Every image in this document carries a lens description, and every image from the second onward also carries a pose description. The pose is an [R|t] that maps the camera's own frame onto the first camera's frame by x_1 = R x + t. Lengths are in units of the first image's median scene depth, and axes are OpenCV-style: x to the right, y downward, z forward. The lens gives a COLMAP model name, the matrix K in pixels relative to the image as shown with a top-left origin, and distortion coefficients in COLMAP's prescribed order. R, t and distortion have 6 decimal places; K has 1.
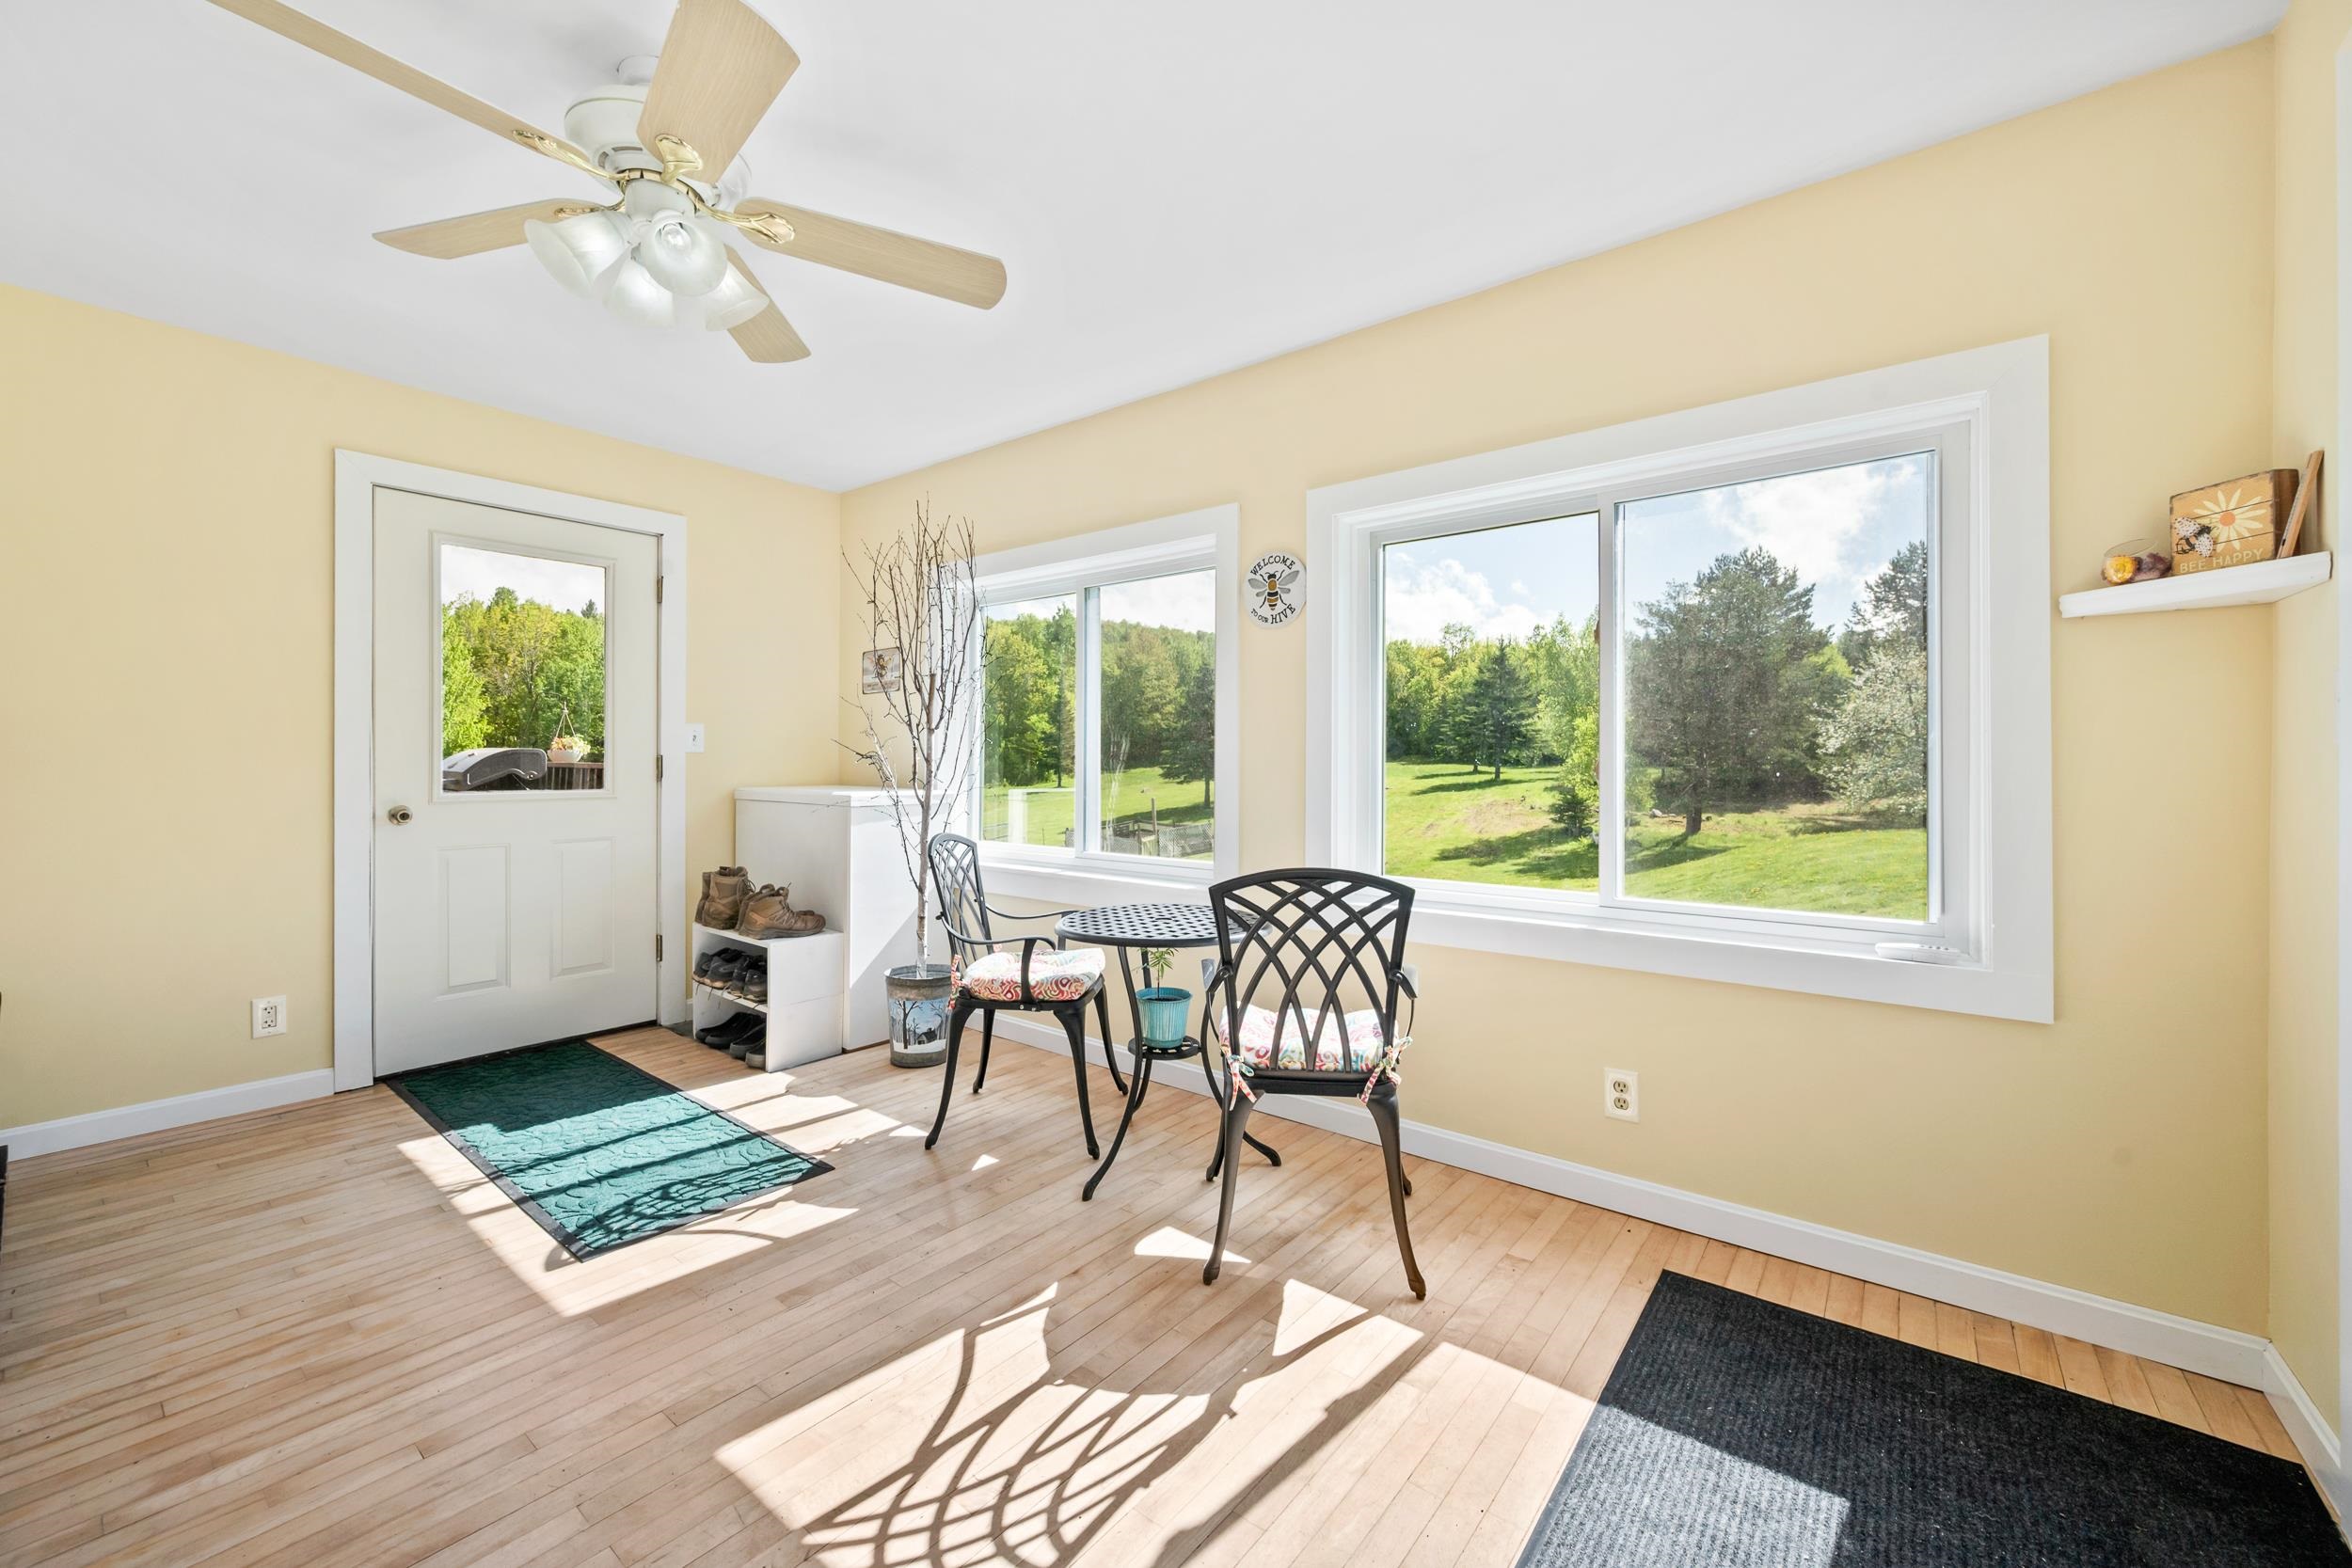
lens RADIAL K [[935.1, 0, 1191.1], [0, 935.1, 766.0], [0, 0, 1]] dist [-0.001257, 0.000042]
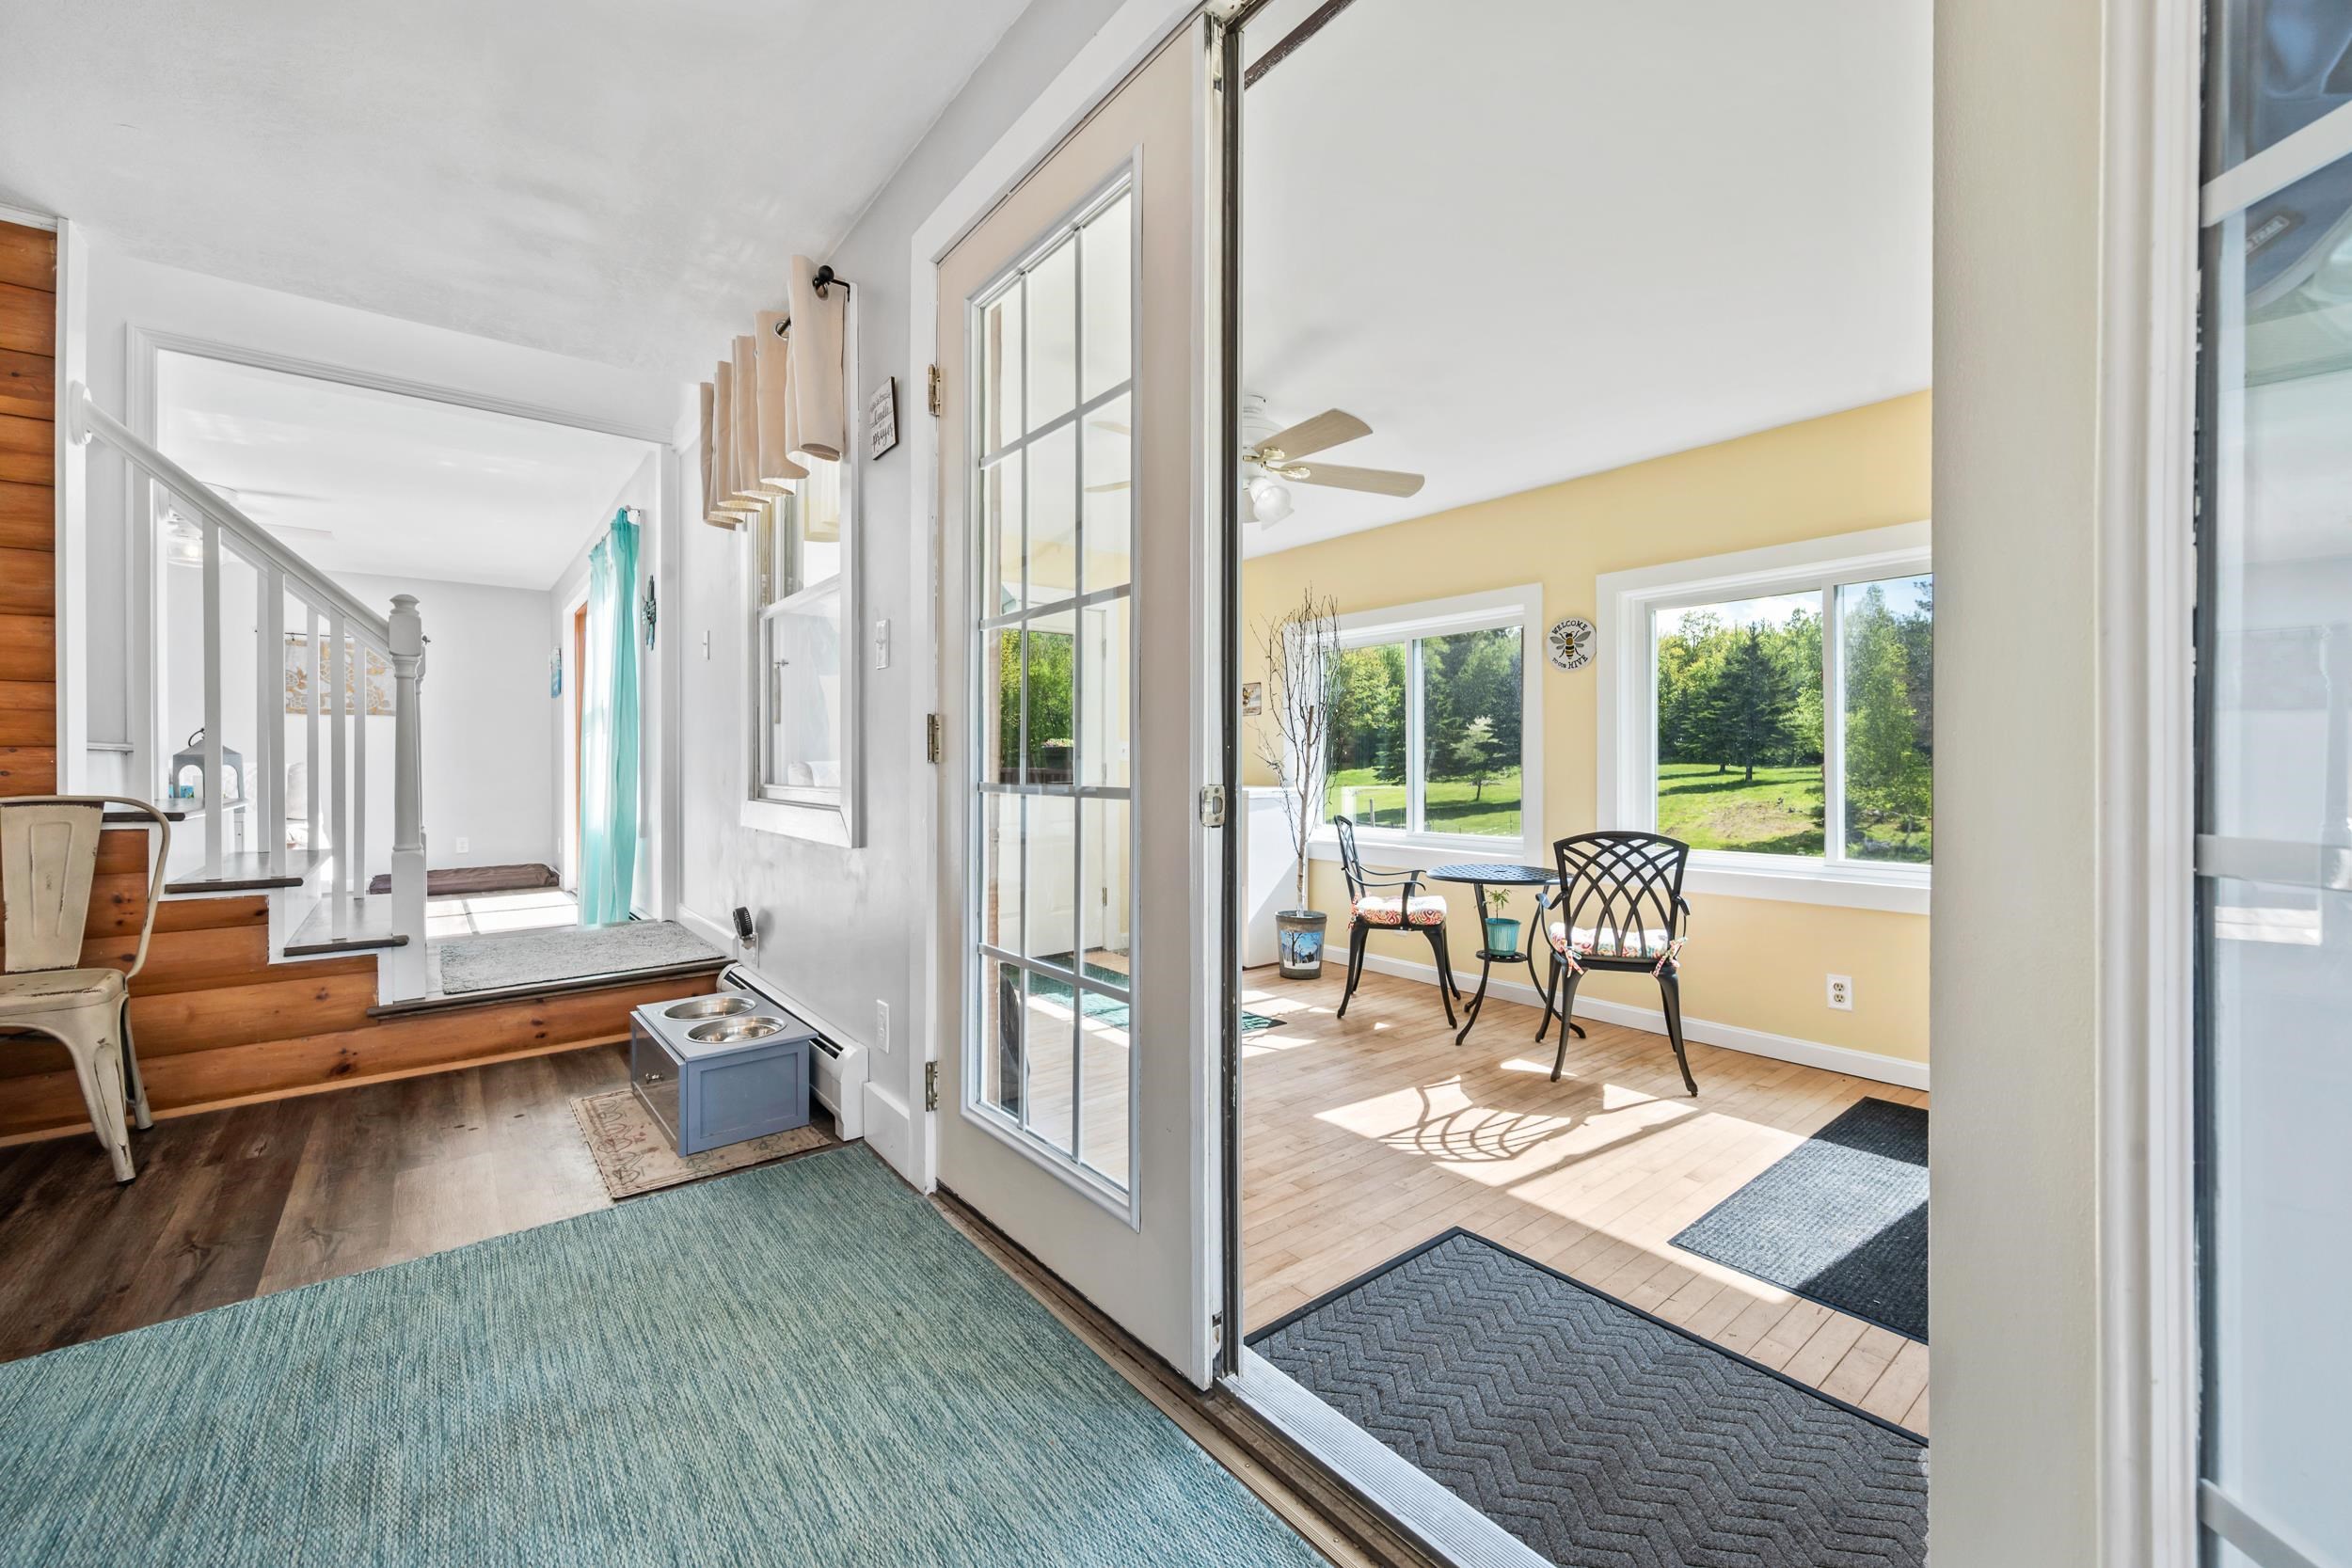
lens RADIAL K [[935.1, 0, 1191.1], [0, 935.1, 766.0], [0, 0, 1]] dist [-0.001257, 0.000042]
pose [[0.975557, -0.004664, -0.219697, -0.242517], [0.004314, 0.999989, -0.002075, -0.006126], [0.219704, 0.001077, 0.975566, -0.760250]]
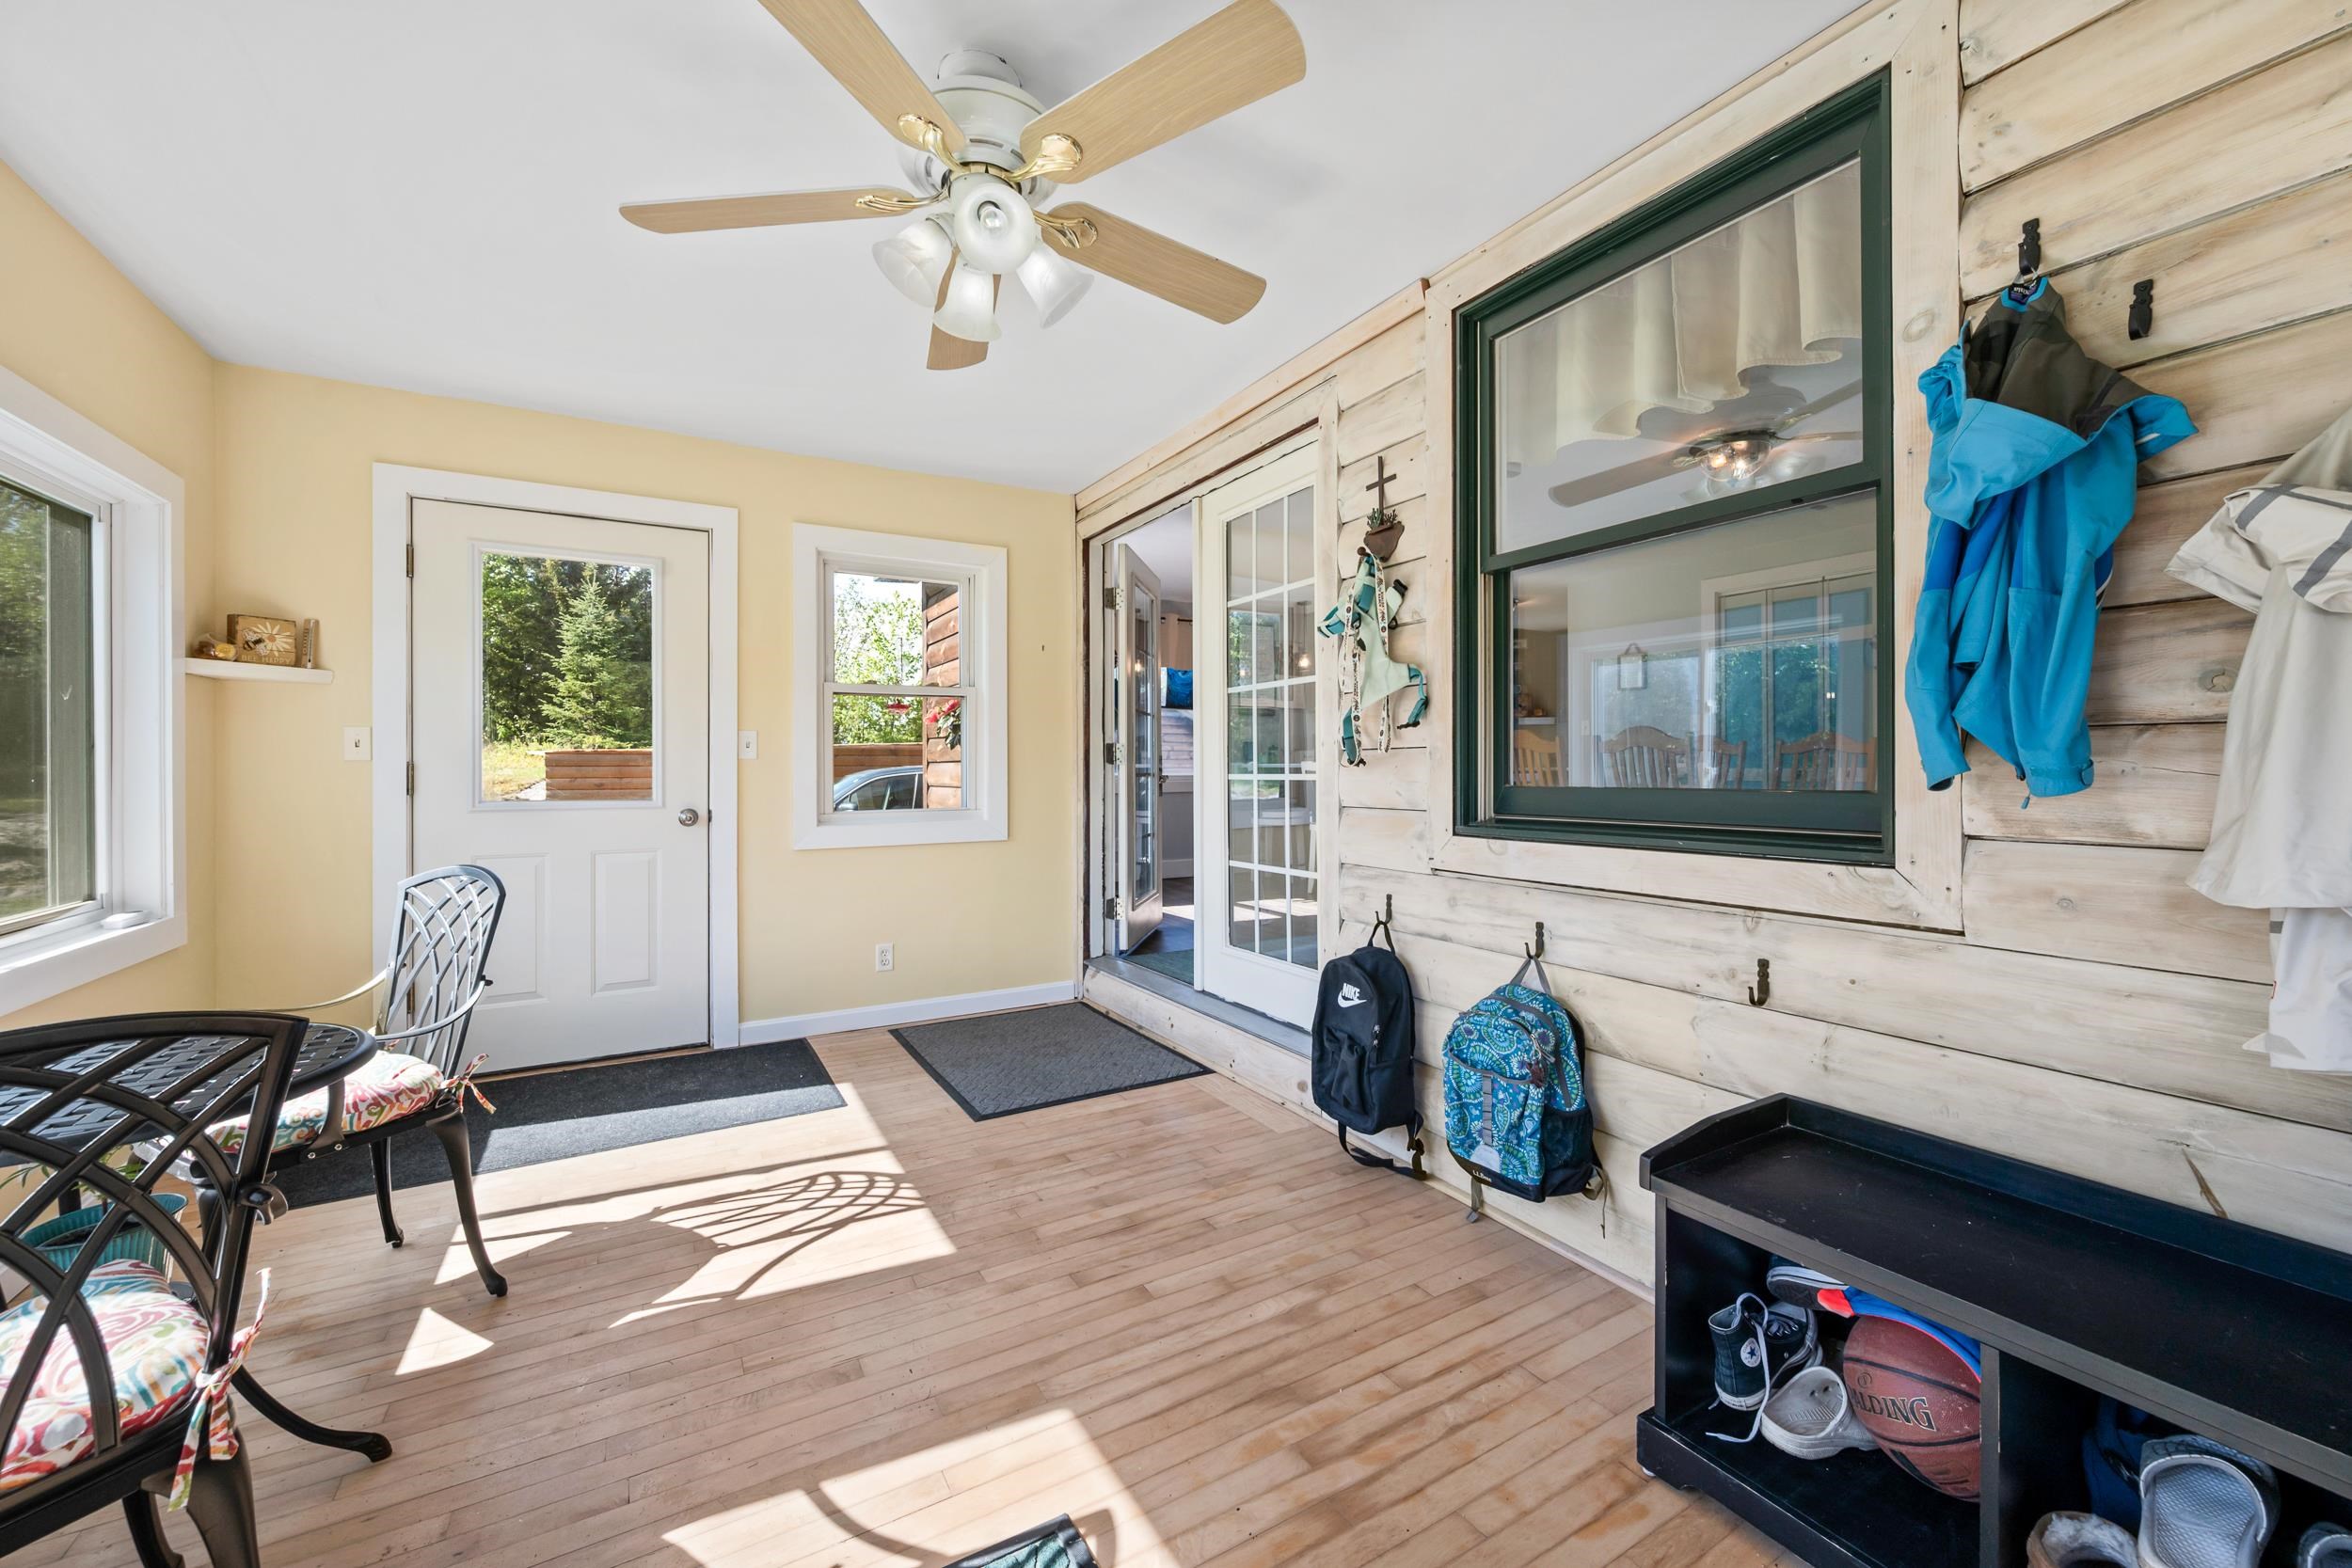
lens RADIAL K [[935.1, 0, 1191.1], [0, 935.1, 766.0], [0, 0, 1]] dist [-0.001257, 0.000042]
pose [[-0.937339, 0.003893, 0.348397, -1.014439], [0.005091, 0.999984, 0.002522, -0.008004], [-0.348381, 0.004138, -0.937344, 1.667919]]
